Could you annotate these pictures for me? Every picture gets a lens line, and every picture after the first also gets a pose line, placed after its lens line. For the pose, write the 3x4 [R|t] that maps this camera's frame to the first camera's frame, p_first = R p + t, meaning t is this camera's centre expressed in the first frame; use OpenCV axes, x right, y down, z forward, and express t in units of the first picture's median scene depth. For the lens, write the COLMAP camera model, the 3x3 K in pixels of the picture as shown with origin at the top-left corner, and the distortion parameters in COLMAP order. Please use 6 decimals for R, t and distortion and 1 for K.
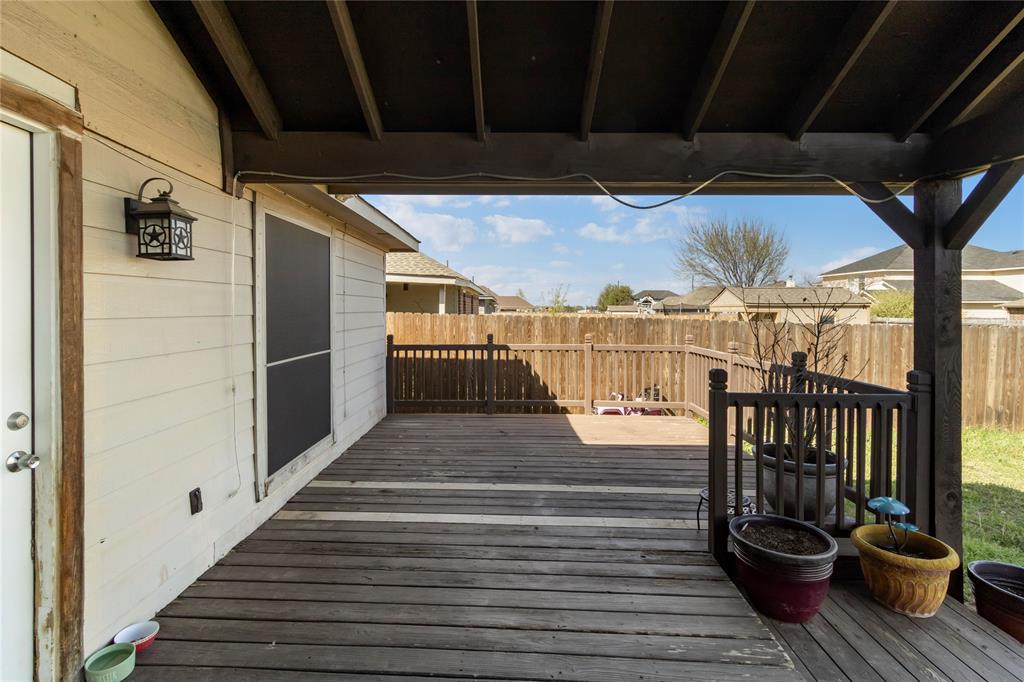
lens RADIAL K [[474.1, 0, 500.9], [0, 474.1, 312.4], [0, 0, 1]] dist [-0.001180, -0.000347]
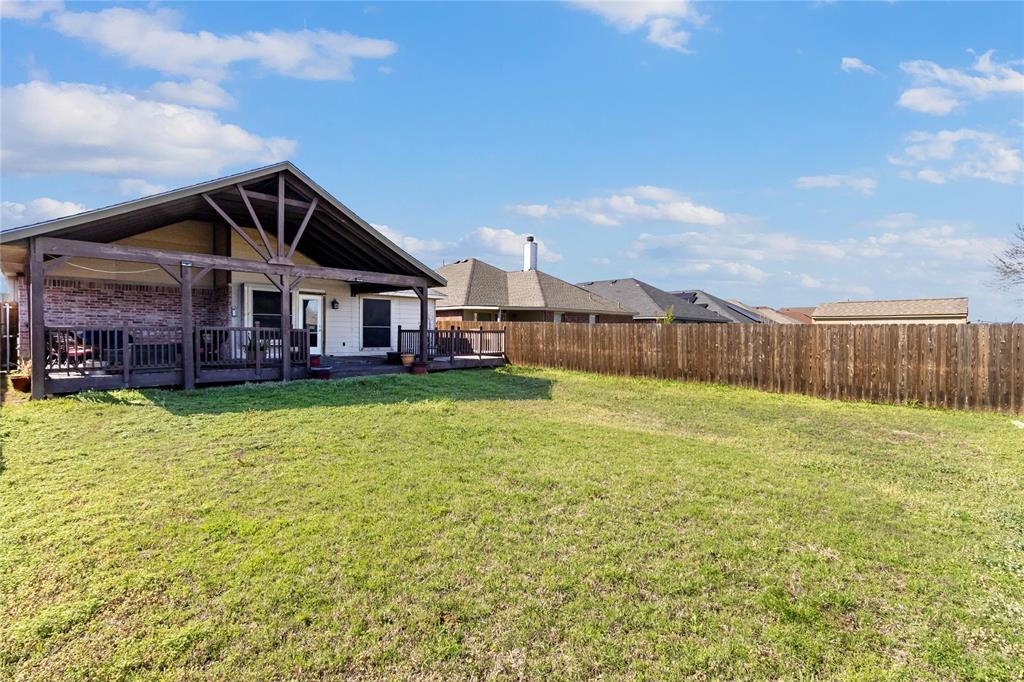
lens RADIAL K [[469.6, 0, 512.0], [0, 469.6, 341.0], [0, 0, 1]] dist [-0.000264, 0.000041]
pose [[0.751921, 0.017669, -0.659017, 1.723196], [-0.009538, 0.999828, 0.015924, 0.070437], [0.659184, -0.005688, 0.751960, -0.757578]]
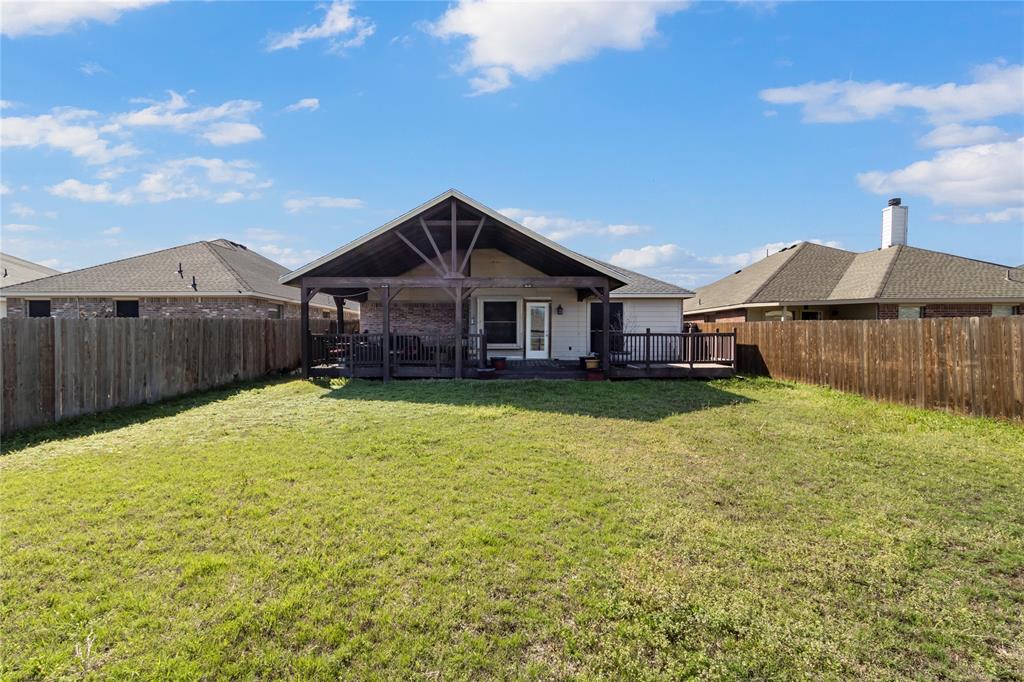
lens RADIAL K [[472.6, 0, 510.7], [0, 472.6, 348.5], [0, 0, 1]] dist [0.001184, 0.000223]
pose [[0.054516, 0.026022, -0.998174, 1.921014], [-0.001306, 0.999661, 0.025990, 0.070004], [0.998512, -0.000113, 0.054532, -0.072838]]
